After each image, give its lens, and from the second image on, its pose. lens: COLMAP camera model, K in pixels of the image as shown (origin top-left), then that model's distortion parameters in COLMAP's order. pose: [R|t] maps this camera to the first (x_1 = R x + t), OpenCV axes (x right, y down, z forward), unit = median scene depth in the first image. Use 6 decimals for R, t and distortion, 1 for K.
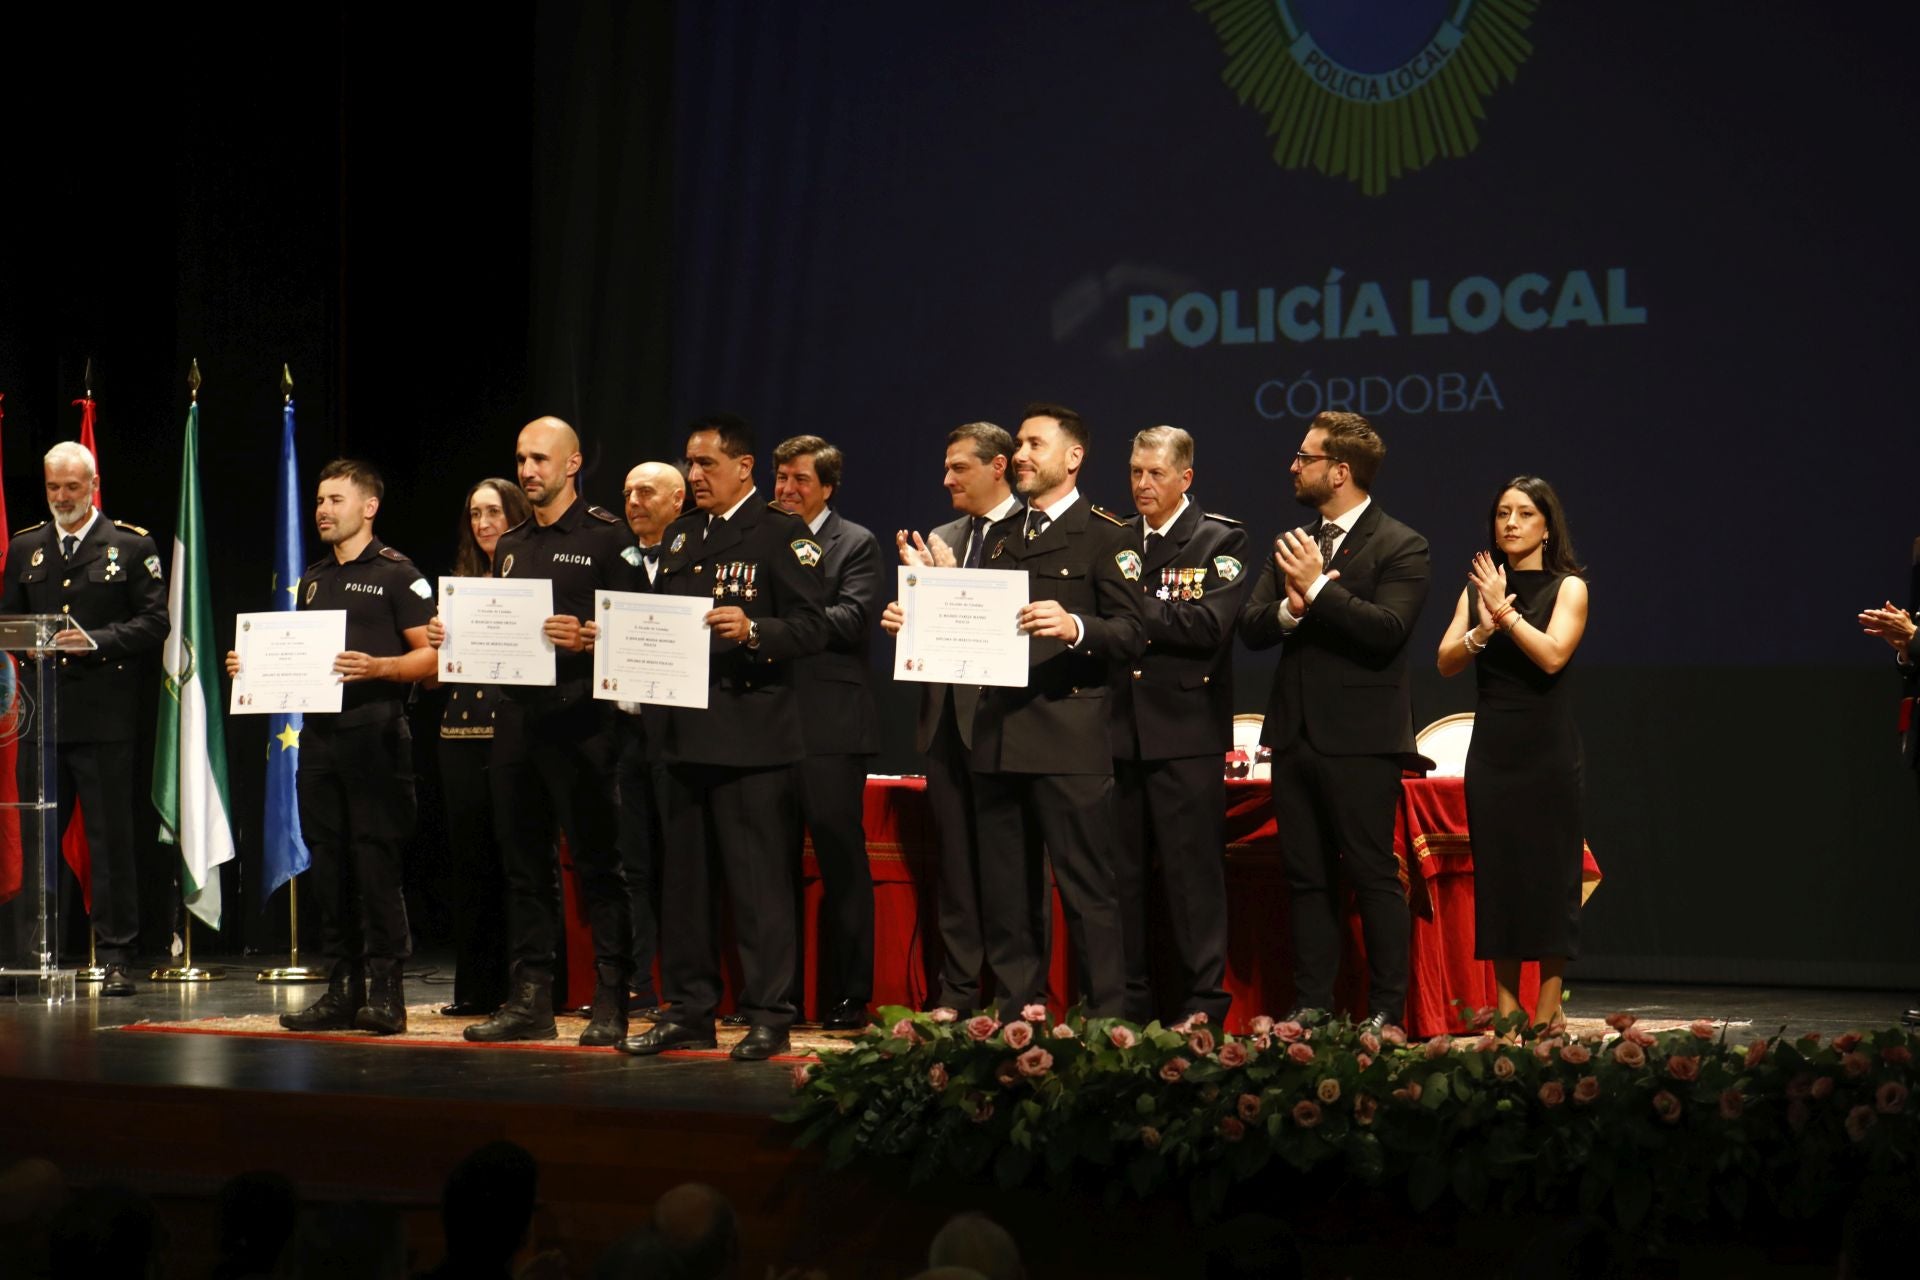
lens RADIAL K [[5165.1, 0, 956.8], [0, 5165.1, 649.8], [0, 0, 1]] dist [0.038150, -0.611252]
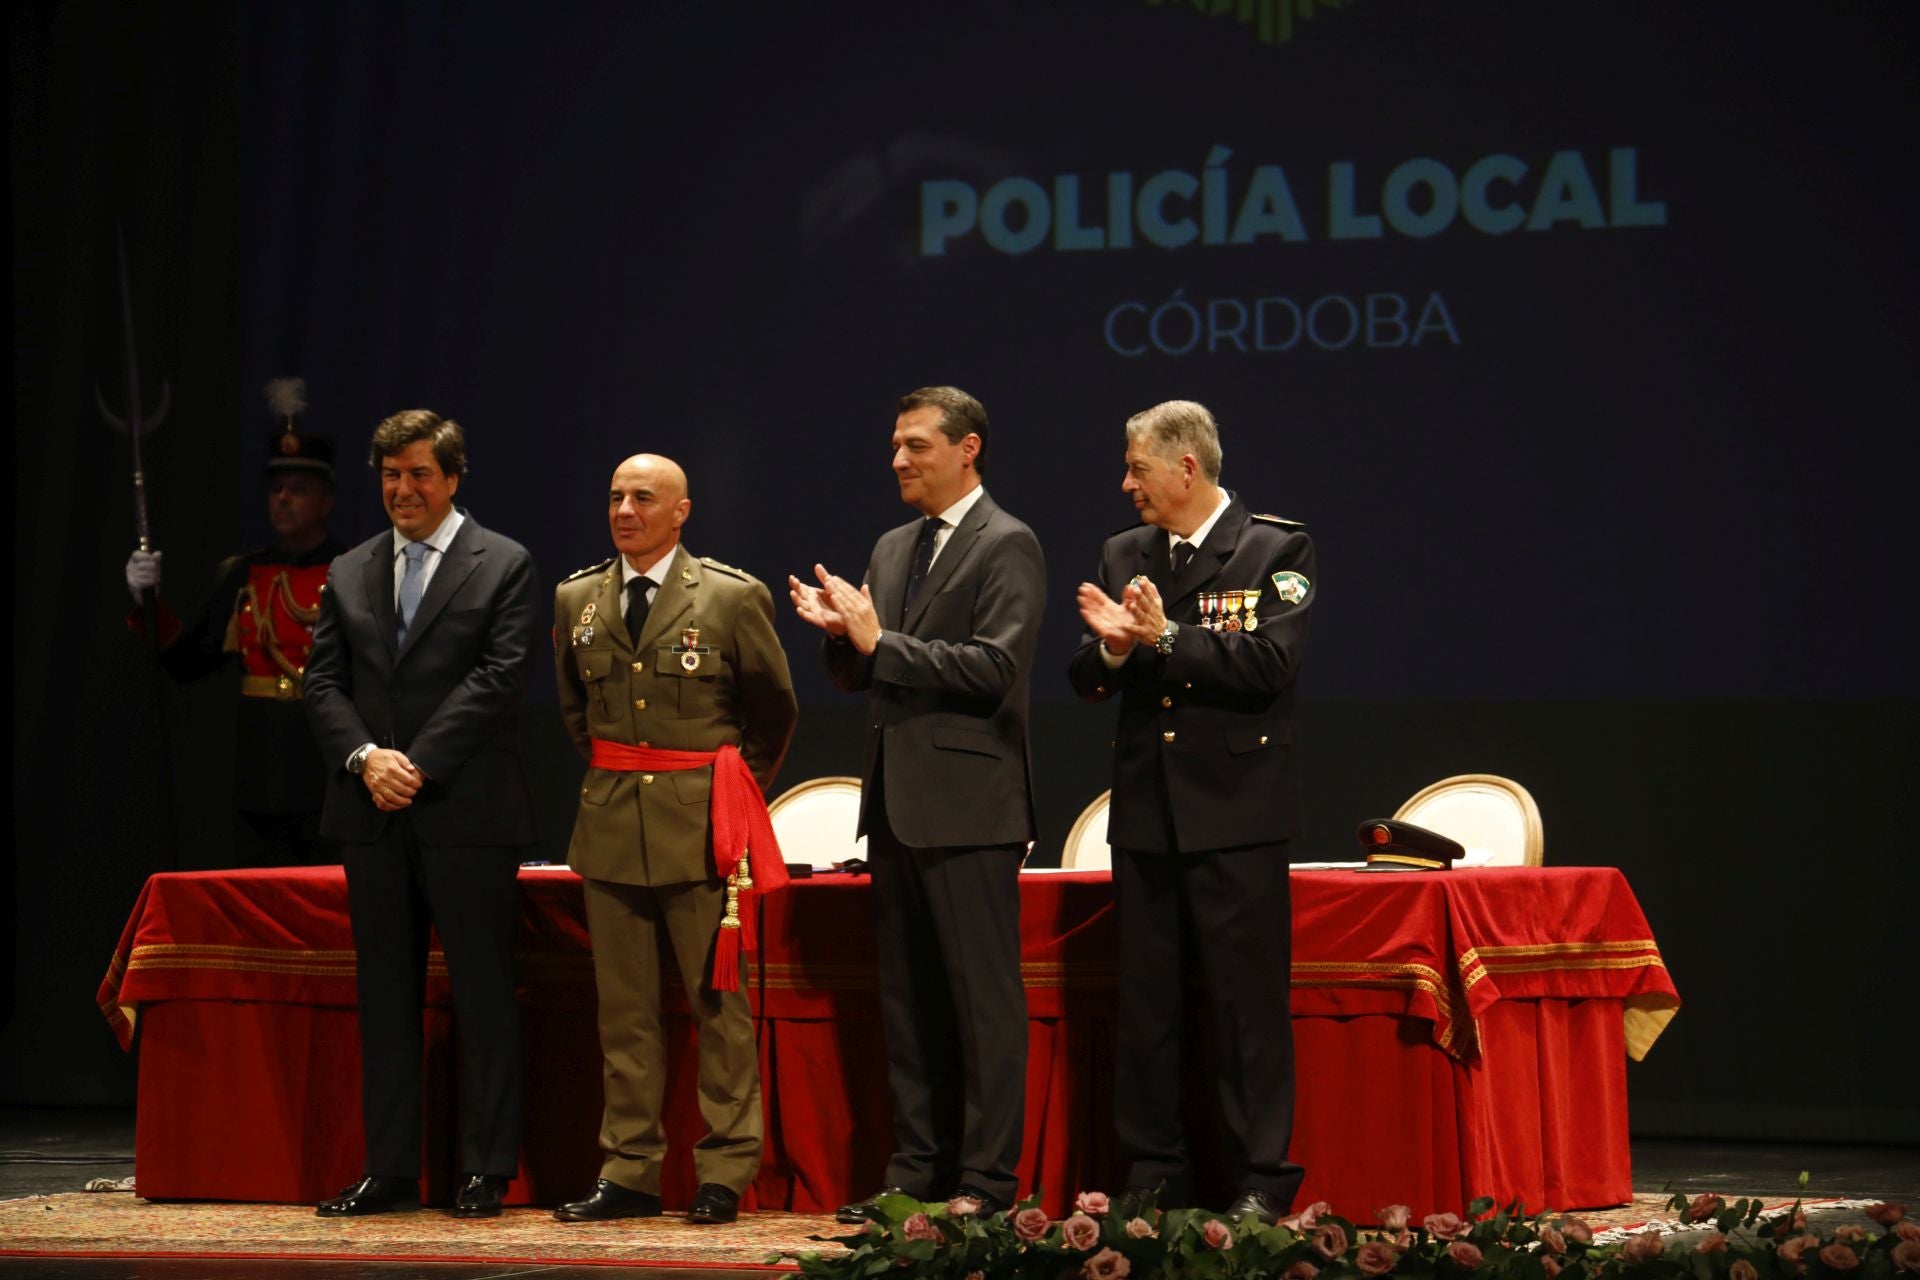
lens RADIAL K [[8086.6, 0, 961.4], [0, 8086.6, 650.2], [0, 0, 1]] dist [1.160273, -3.948125]
pose [[0.994532, -0.006554, 0.104230, -0.102179], [0.005700, 0.999948, 0.008484, -0.017187], [-0.104280, -0.007843, 0.994517, -0.152241]]
